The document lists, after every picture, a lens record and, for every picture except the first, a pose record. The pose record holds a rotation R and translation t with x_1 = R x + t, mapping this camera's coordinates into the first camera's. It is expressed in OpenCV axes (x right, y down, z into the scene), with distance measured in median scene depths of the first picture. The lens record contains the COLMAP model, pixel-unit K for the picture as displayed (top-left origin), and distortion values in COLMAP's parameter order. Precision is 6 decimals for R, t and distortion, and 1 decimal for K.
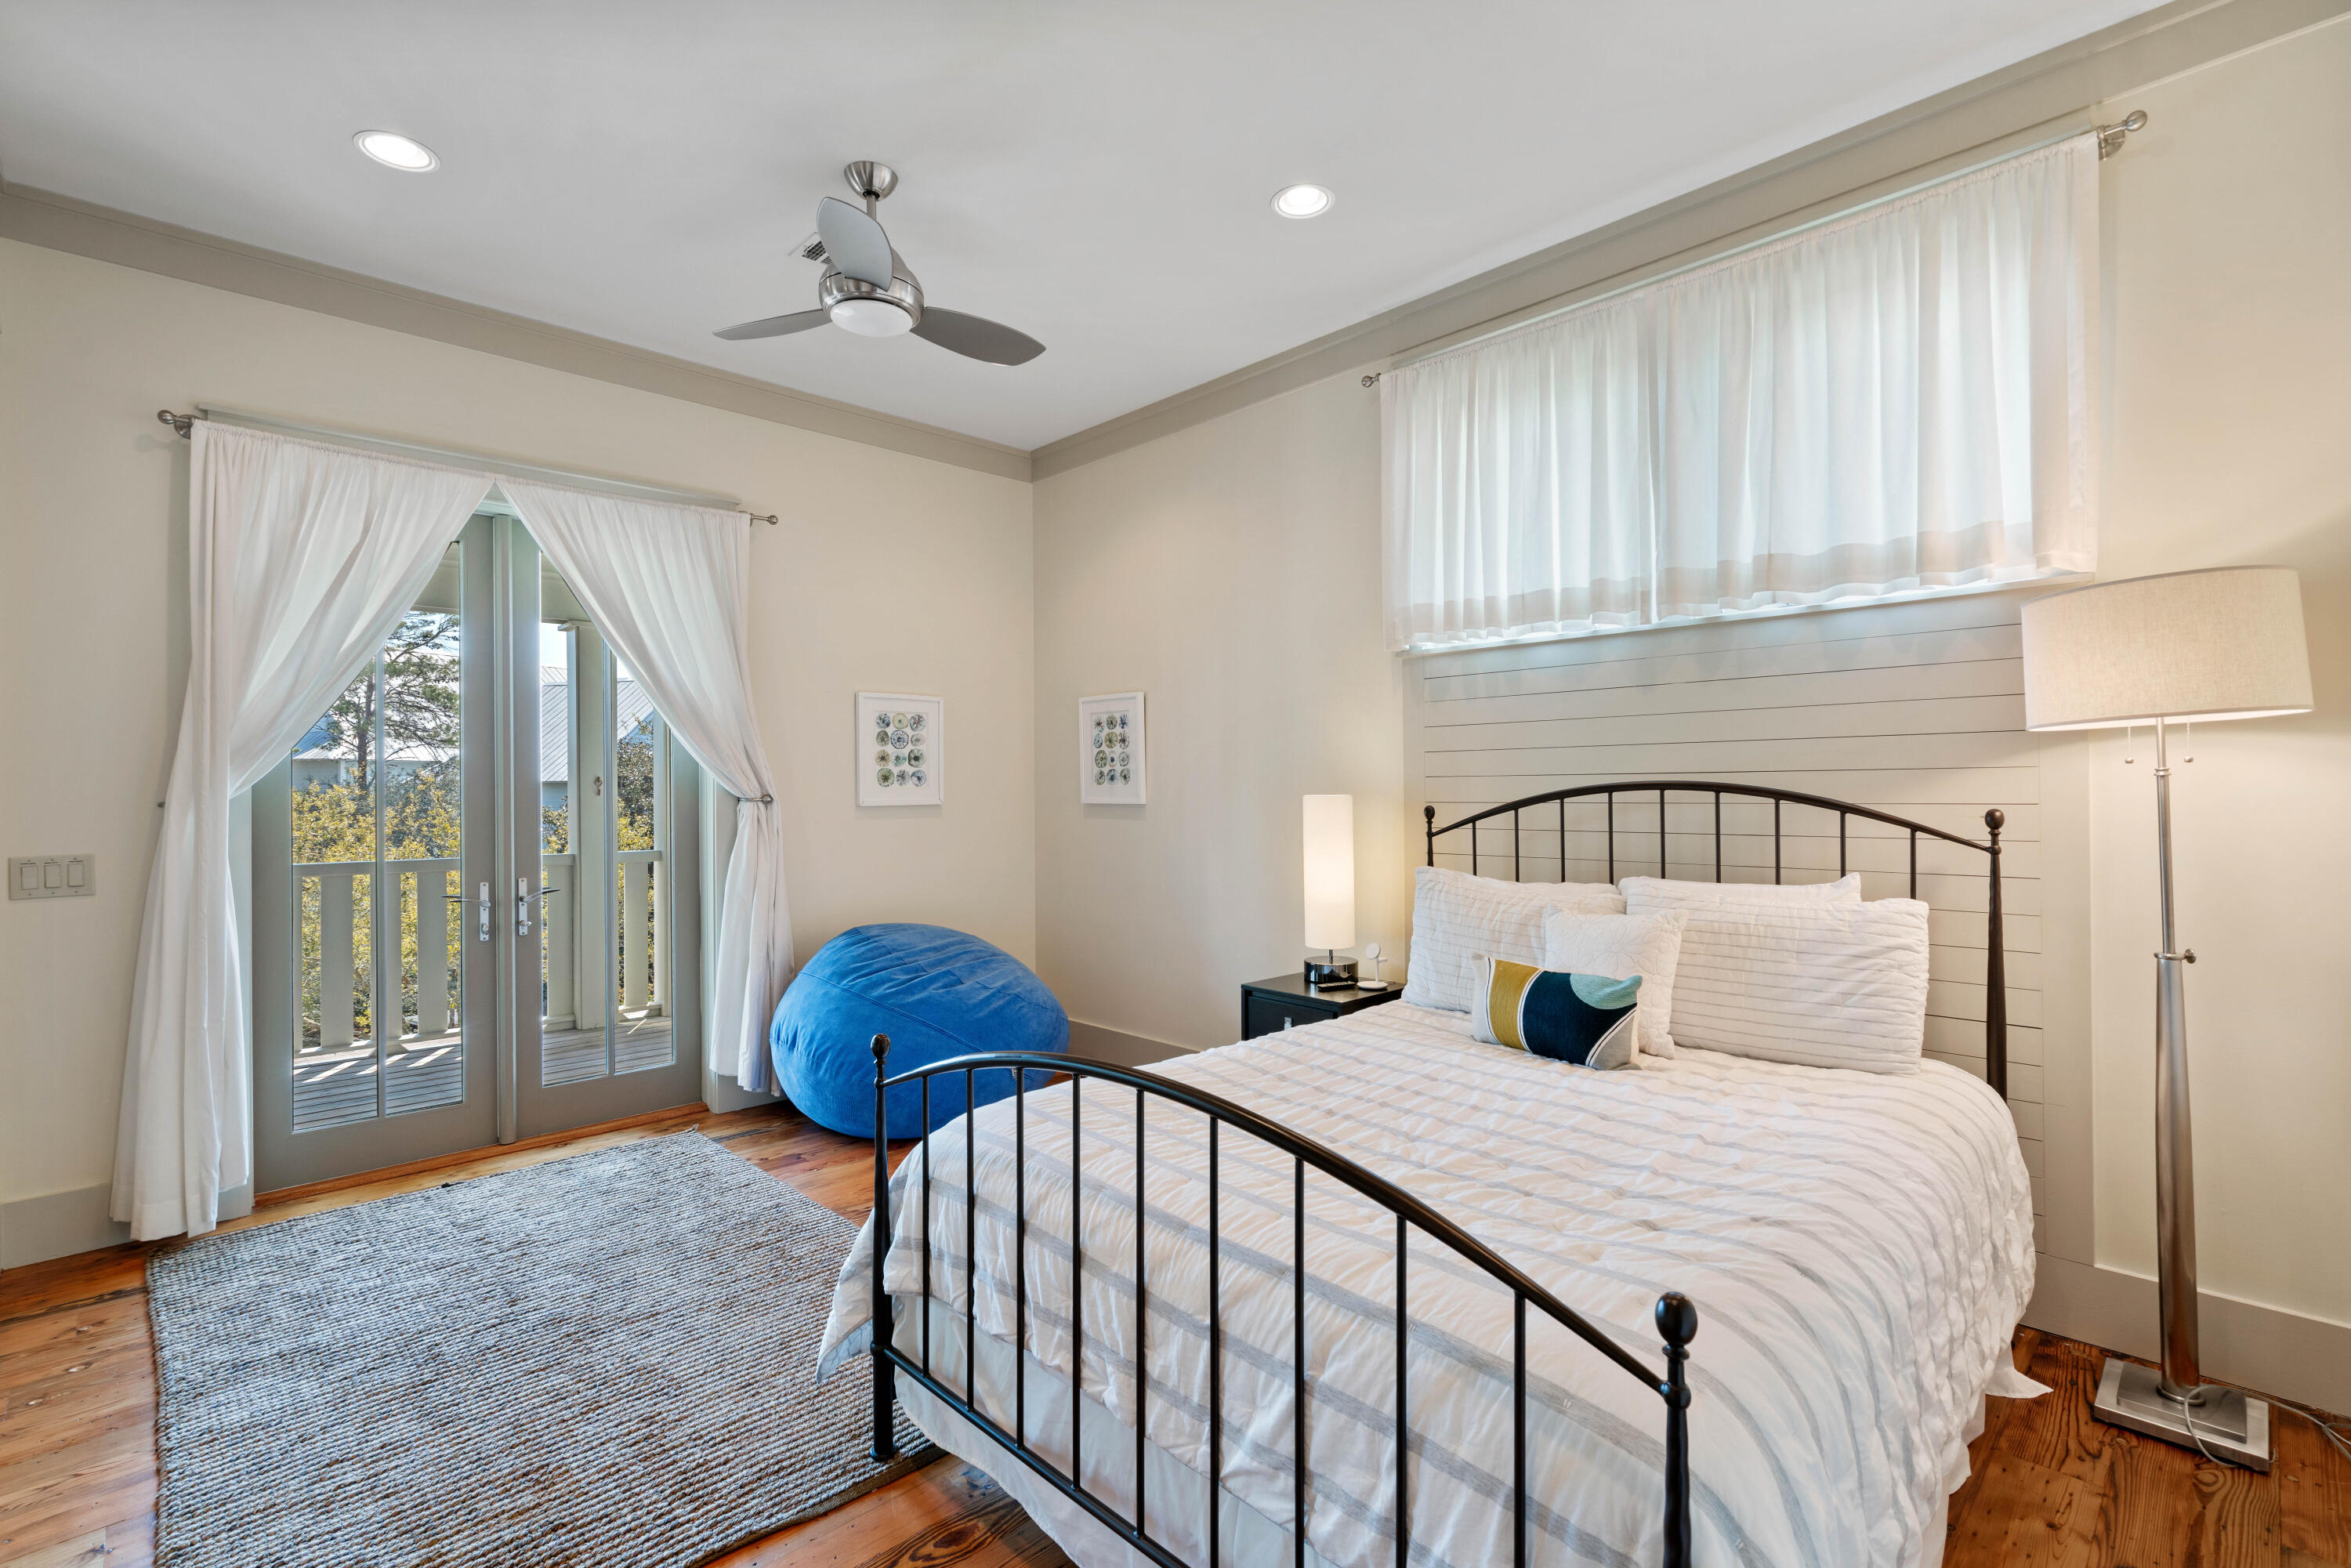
lens RADIAL K [[1053.7, 0, 1169.4], [0, 1053.7, 796.6], [0, 0, 1]] dist [-0.001478, -0.000555]
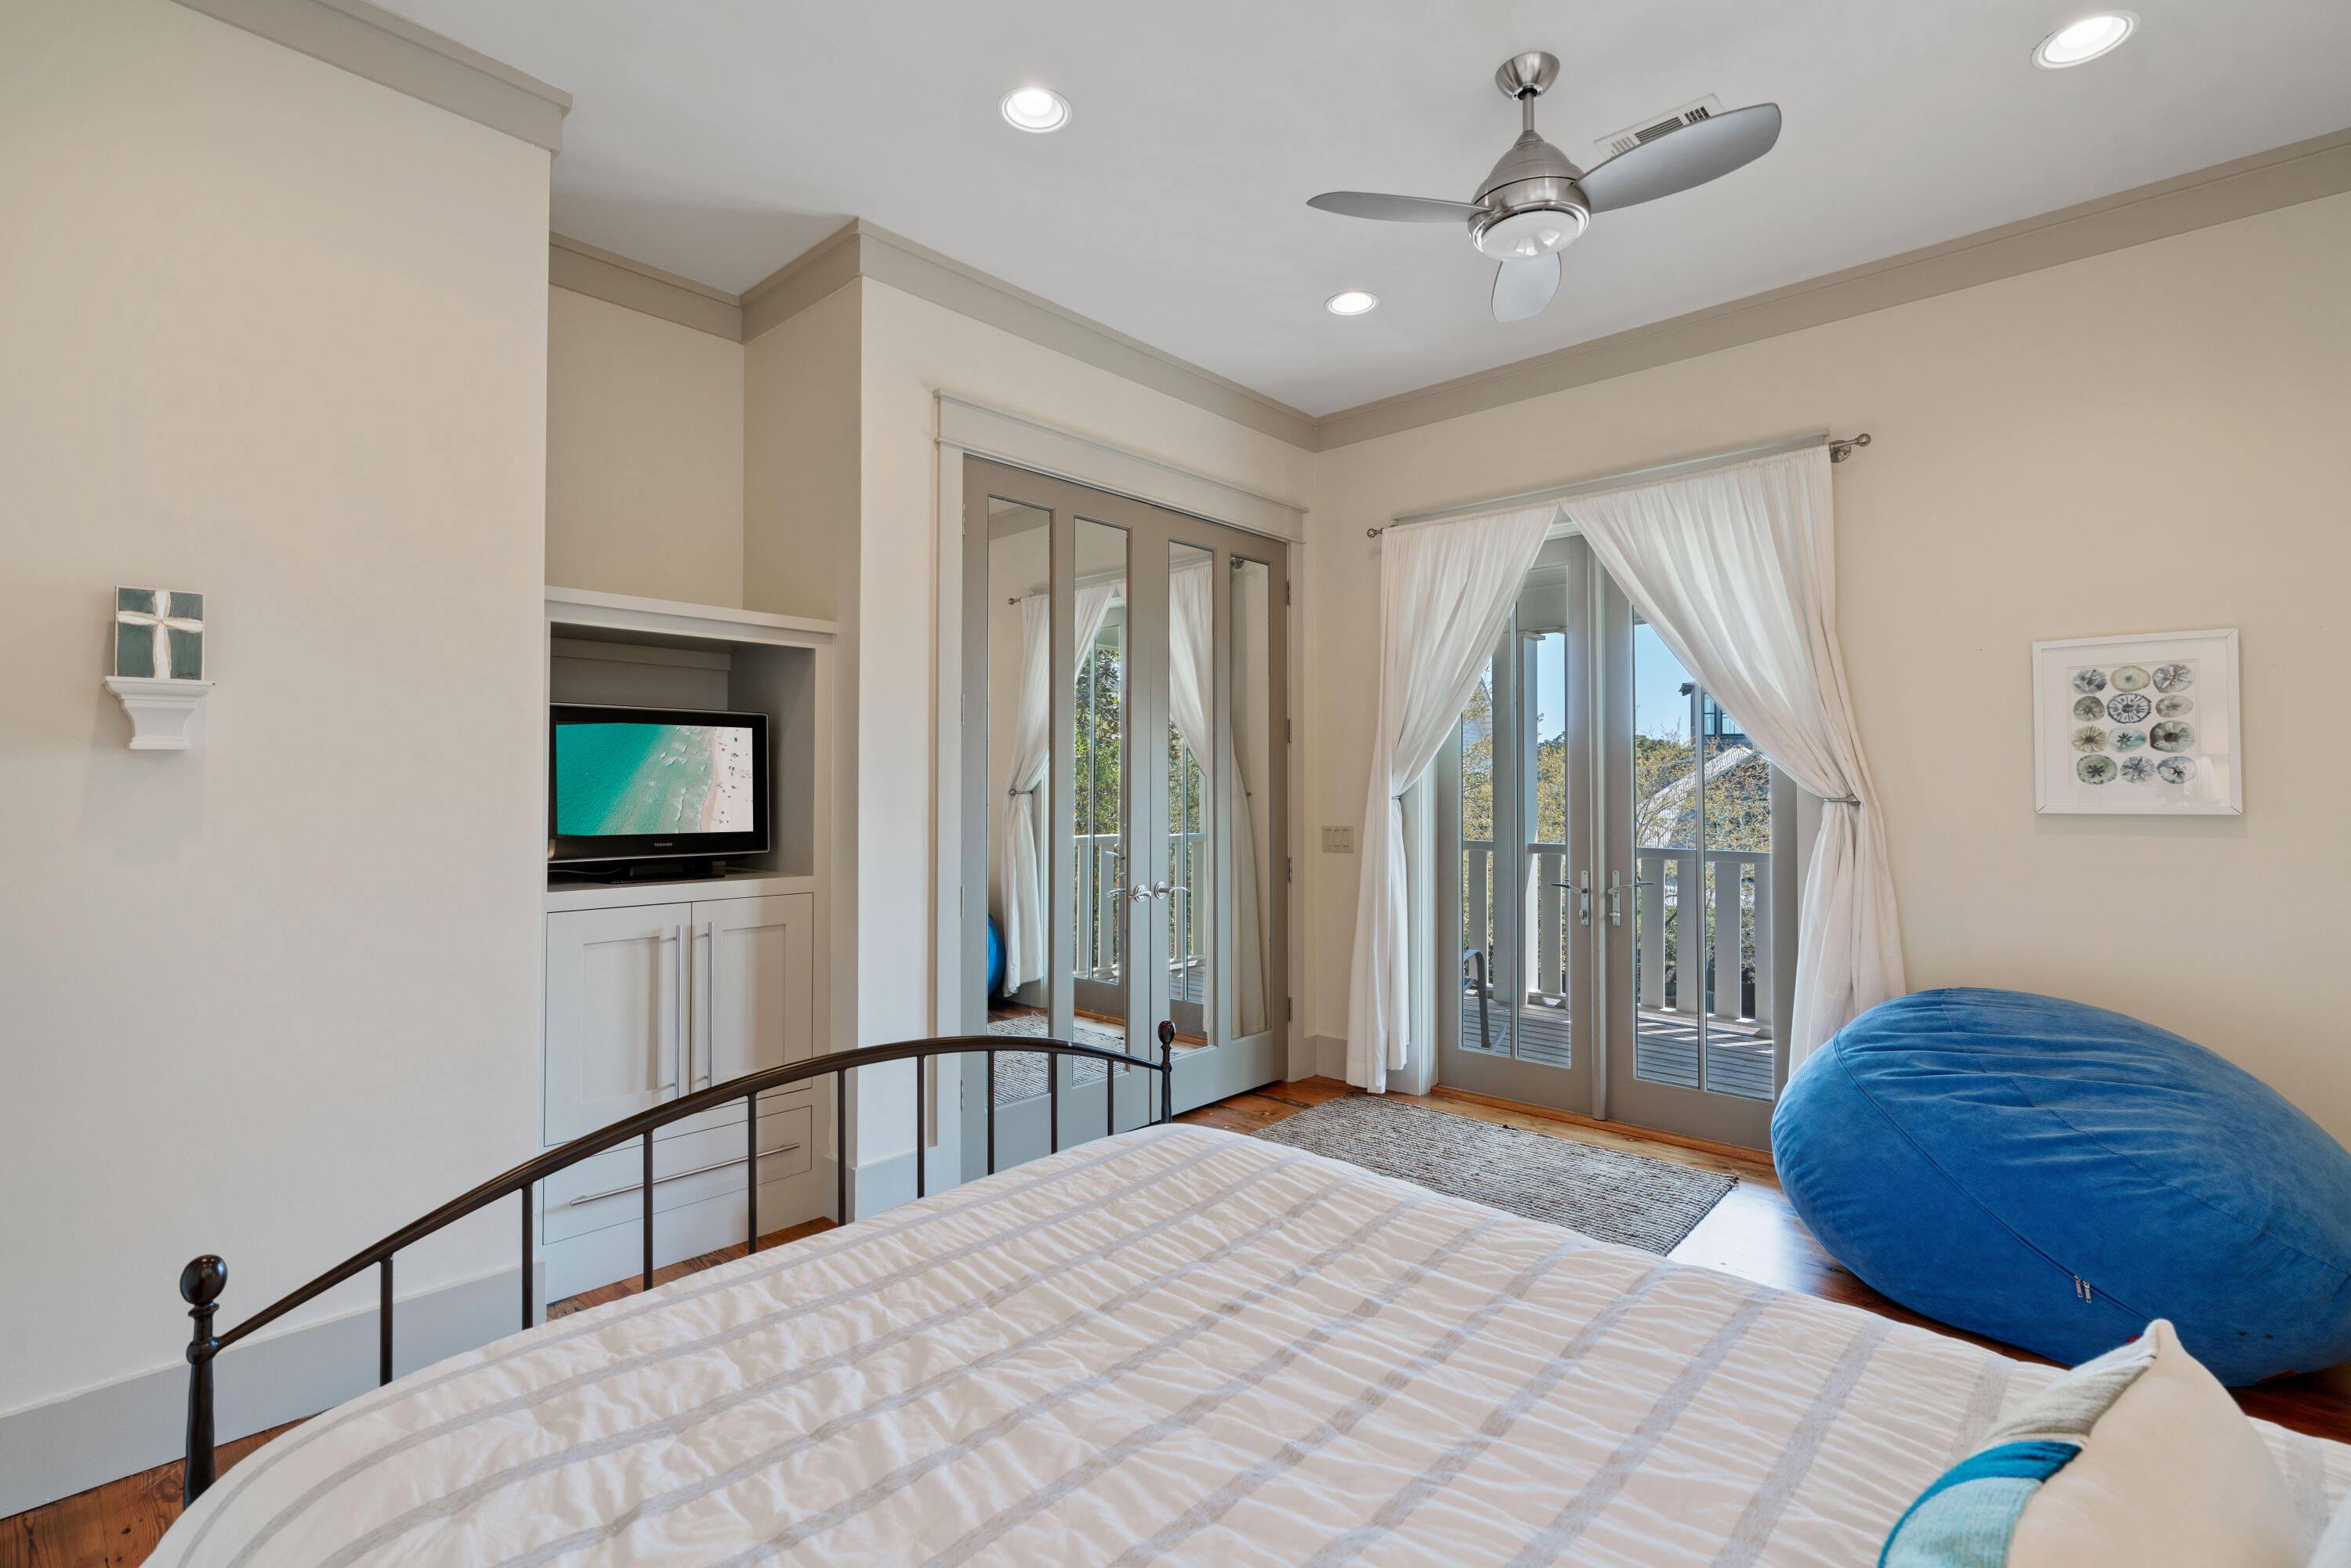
lens RADIAL K [[1081.4, 0, 1181.6], [0, 1081.4, 776.0], [0, 0, 1]] dist [0.002593, 0.000559]
pose [[0.062494, -0.004221, -0.998036, 0.461648], [-0.008600, 0.999952, -0.004768, -0.008504], [0.998008, 0.008881, 0.062455, 0.537608]]
